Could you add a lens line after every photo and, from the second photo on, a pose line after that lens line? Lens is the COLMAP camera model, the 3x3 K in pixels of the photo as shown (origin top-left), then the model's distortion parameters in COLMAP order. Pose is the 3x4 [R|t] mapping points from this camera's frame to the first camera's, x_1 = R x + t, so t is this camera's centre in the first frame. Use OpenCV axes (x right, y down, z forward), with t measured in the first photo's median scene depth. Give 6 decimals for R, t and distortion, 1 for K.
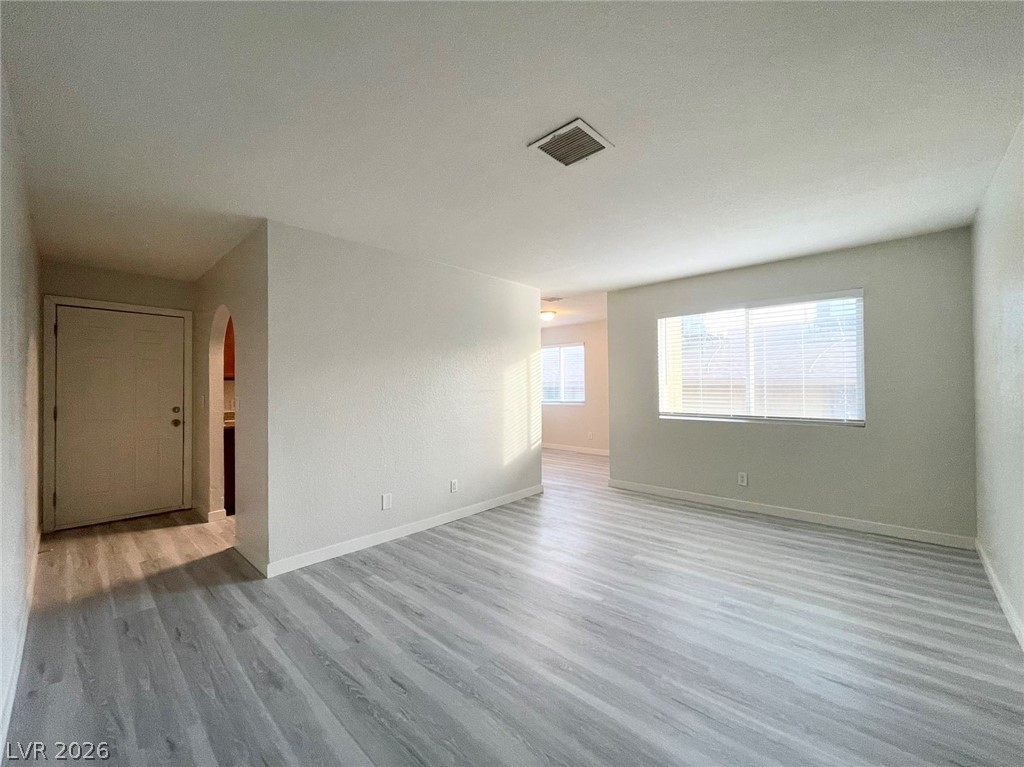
lens RADIAL K [[415.2, 0, 509.5], [0, 415.2, 386.1], [0, 0, 1]] dist [0.001097, -0.001656]
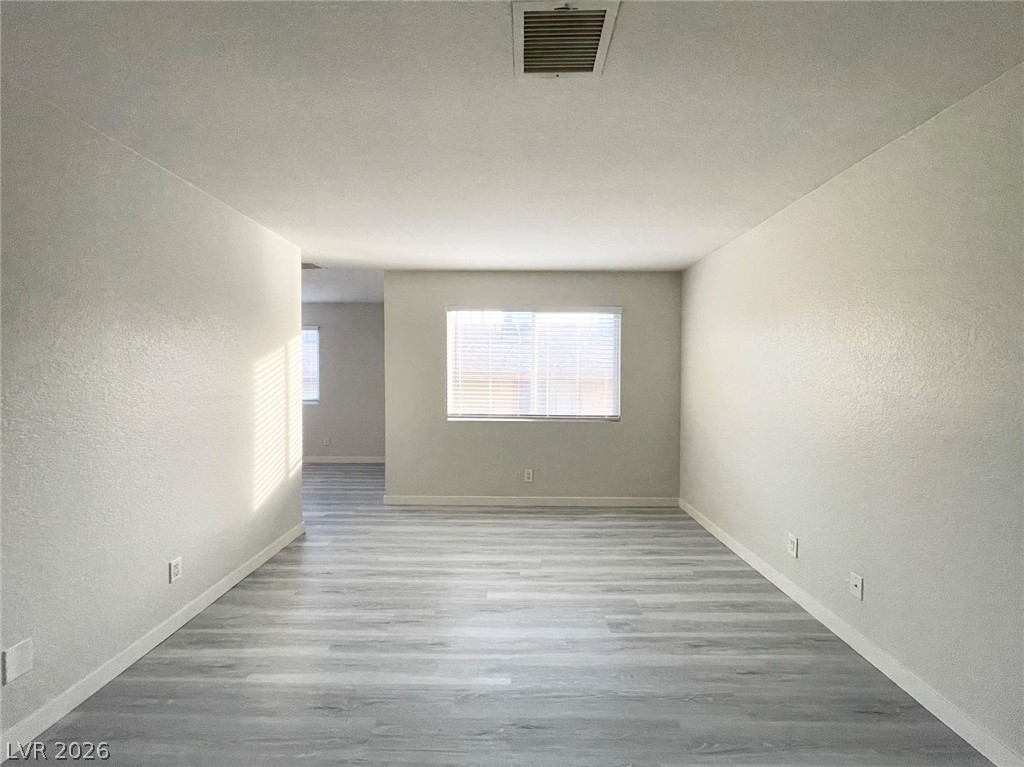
lens RADIAL K [[415.2, 0, 511.0], [0, 415.2, 383.6], [0, 0, 1]] dist [0.001097, -0.001656]
pose [[0.733982, -0.002931, 0.679163, -0.179585], [-0.011923, 0.999781, 0.017200, -0.025245], [-0.679064, -0.020723, 0.733786, 0.283742]]
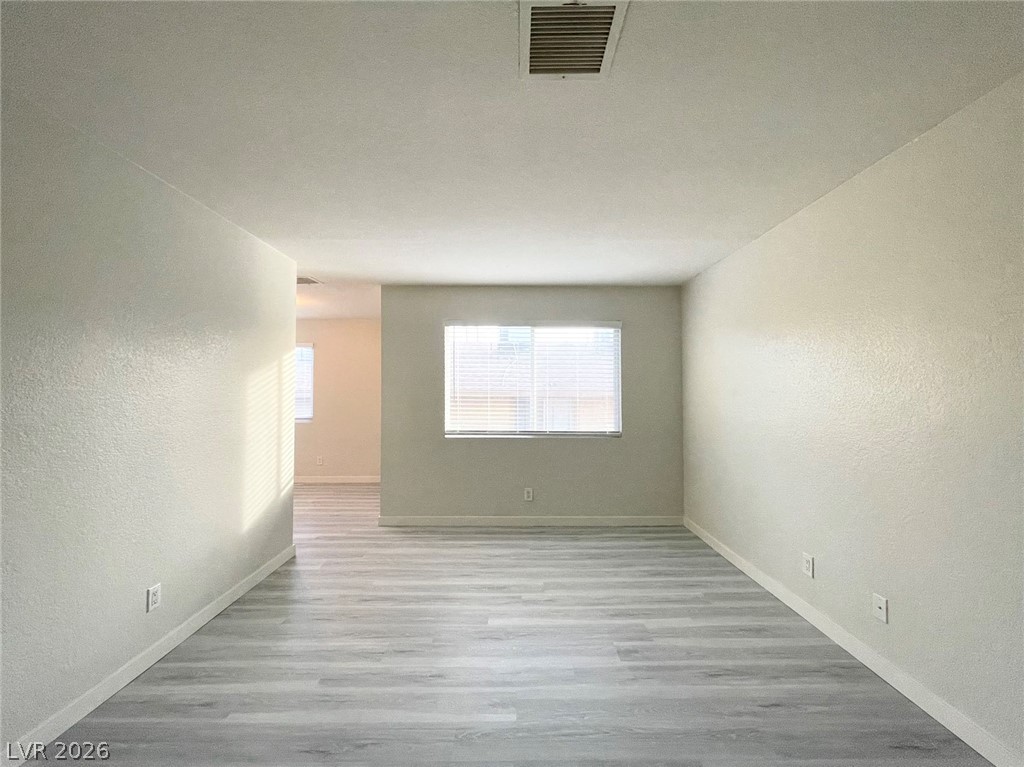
lens RADIAL K [[415.2, 0, 511.4], [0, 415.2, 383.9], [0, 0, 1]] dist [0.001097, -0.001656]
pose [[0.725567, 0.025462, 0.687680, -0.171714], [-0.008044, 0.999561, -0.028523, -0.015822], [-0.688105, 0.015164, 0.725453, 0.305809]]
